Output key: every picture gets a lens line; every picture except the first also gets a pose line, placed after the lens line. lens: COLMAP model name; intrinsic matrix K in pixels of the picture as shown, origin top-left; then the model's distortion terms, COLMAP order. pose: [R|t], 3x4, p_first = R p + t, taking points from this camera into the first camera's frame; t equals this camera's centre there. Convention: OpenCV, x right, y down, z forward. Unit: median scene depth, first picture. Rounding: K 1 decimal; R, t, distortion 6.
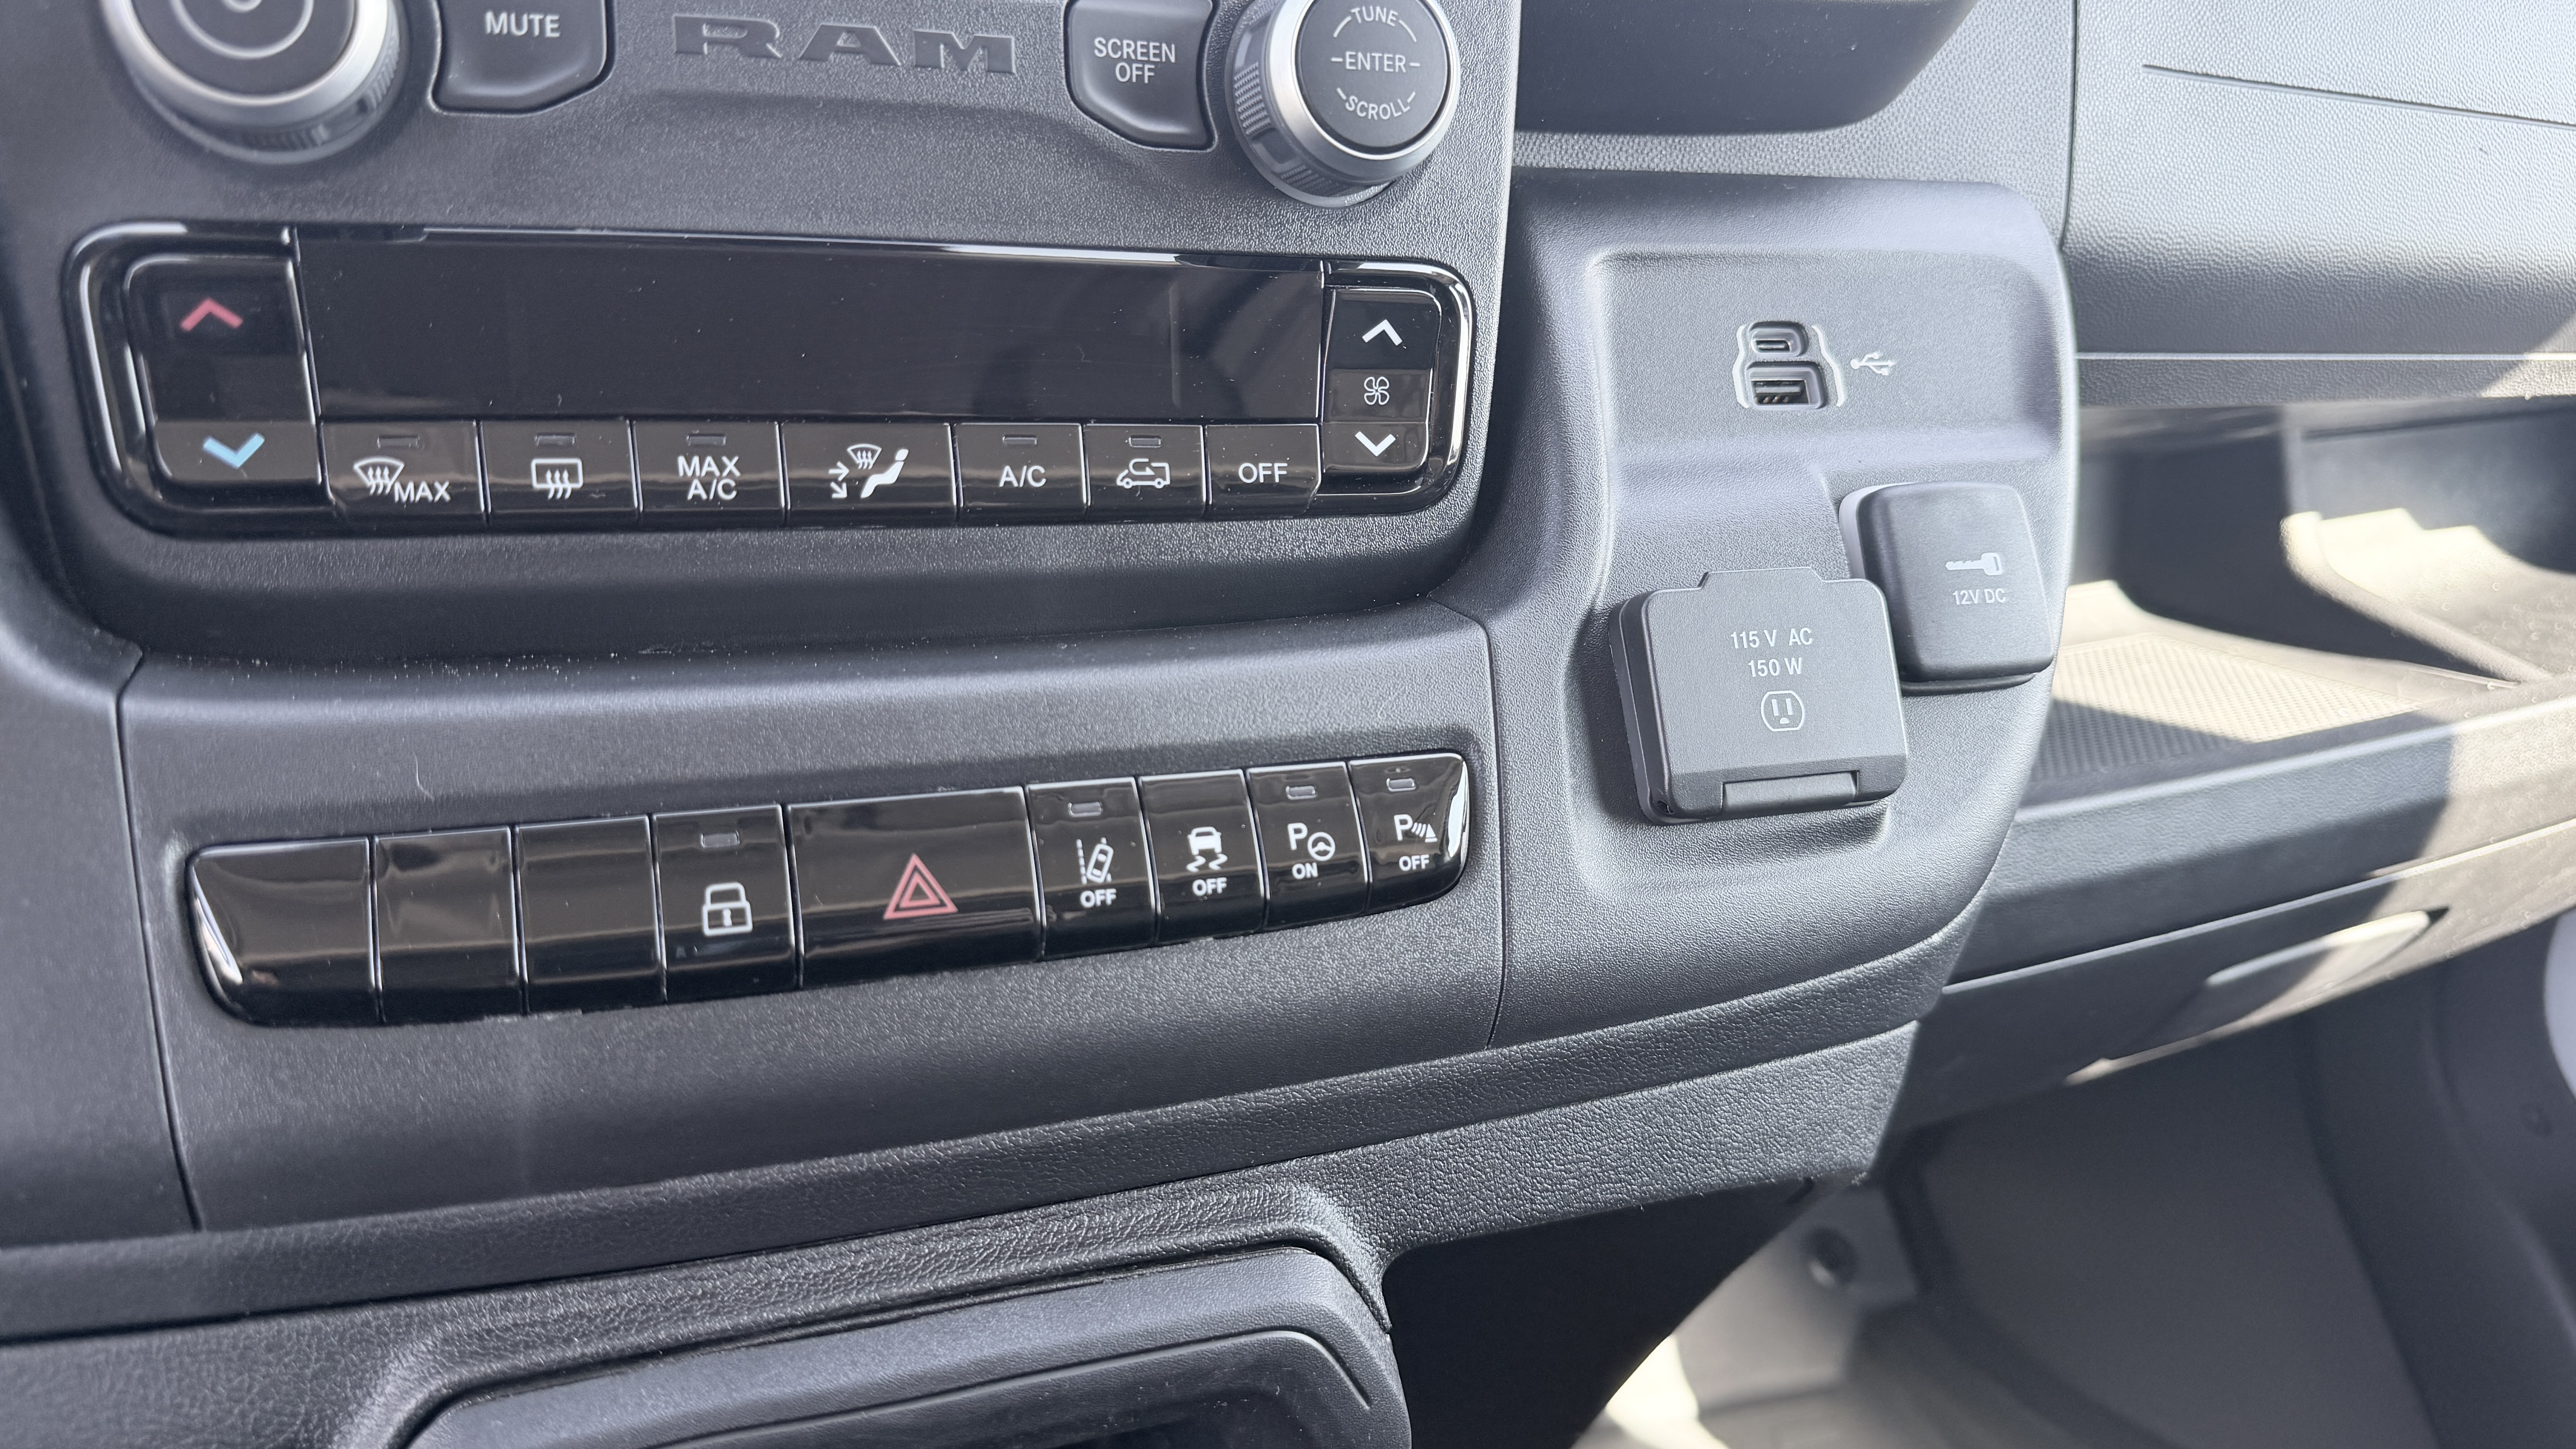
lens RADIAL K [[1839.6, 0, 1292.7], [0, 1839.6, 724.6], [0, 0, 1]] dist [0.075950, -0.107411]
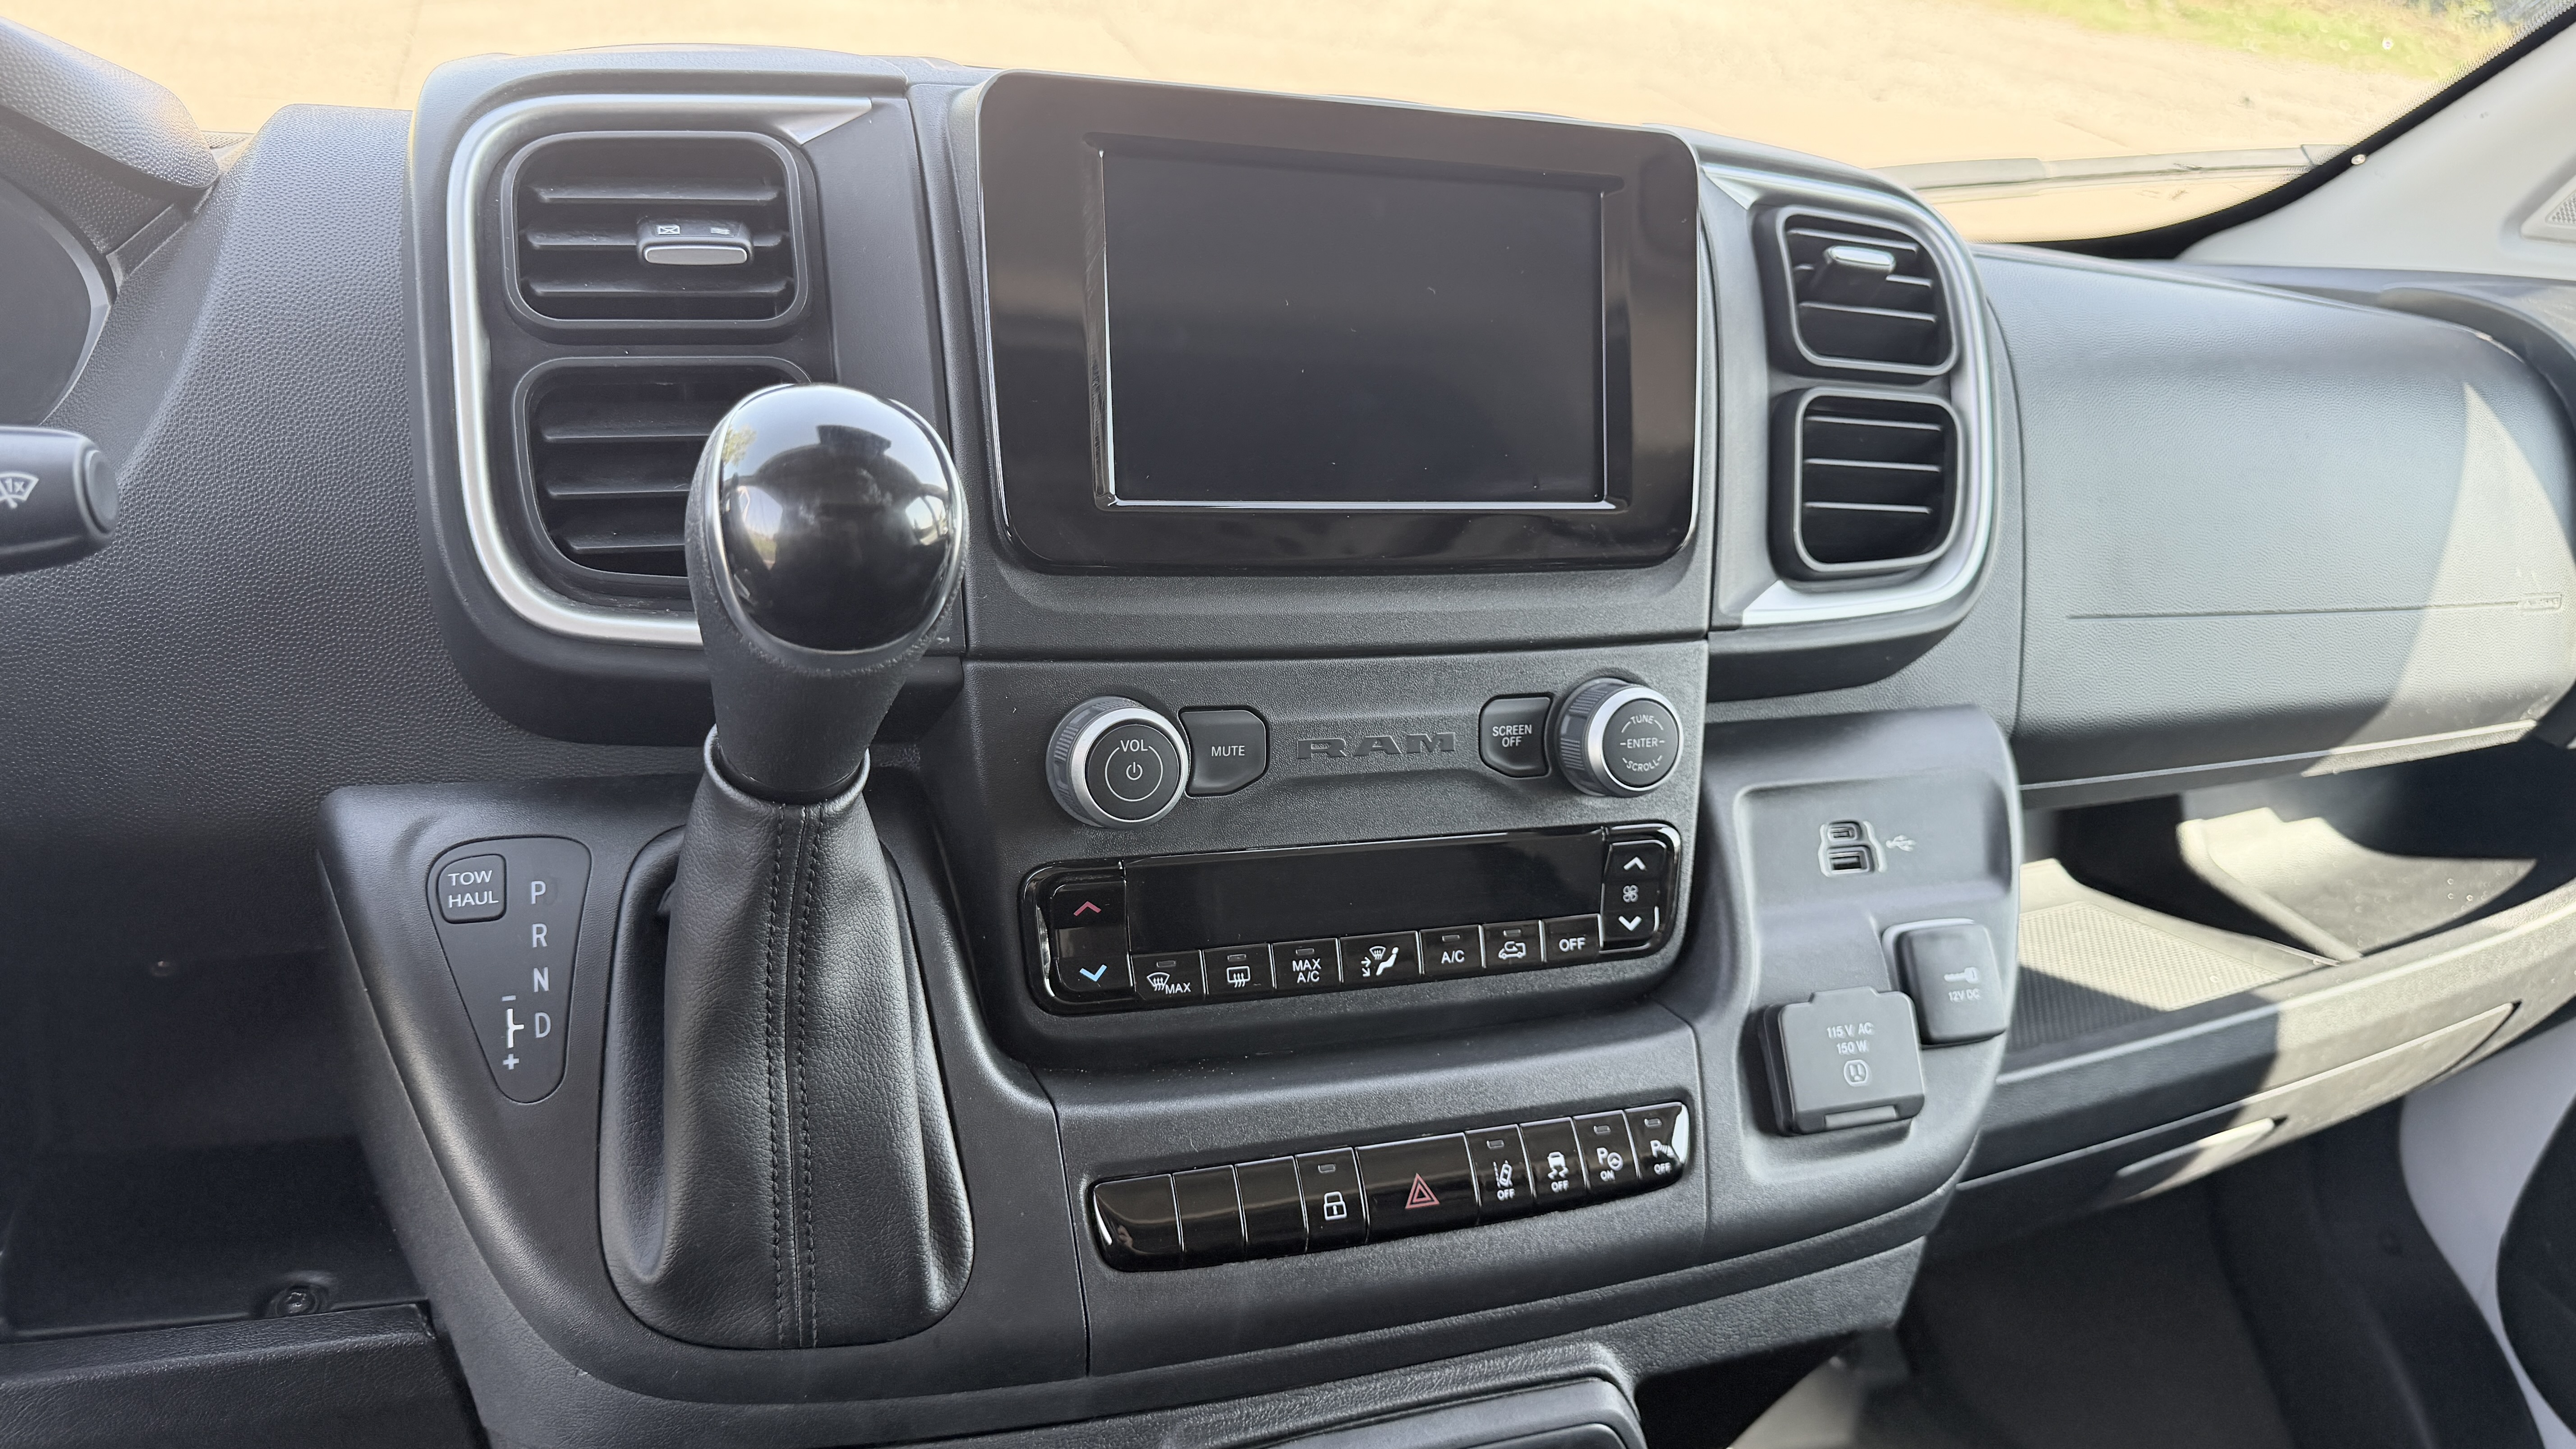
lens RADIAL K [[1839.6, 0, 1281.1], [0, 1839.6, 718.2], [0, 0, 1]] dist [0.075950, -0.107411]
pose [[0.999915, 0.009387, 0.009083, -0.327714], [-0.009120, 0.999540, -0.028931, -0.309502], [-0.009350, 0.028846, 0.999540, -0.841125]]
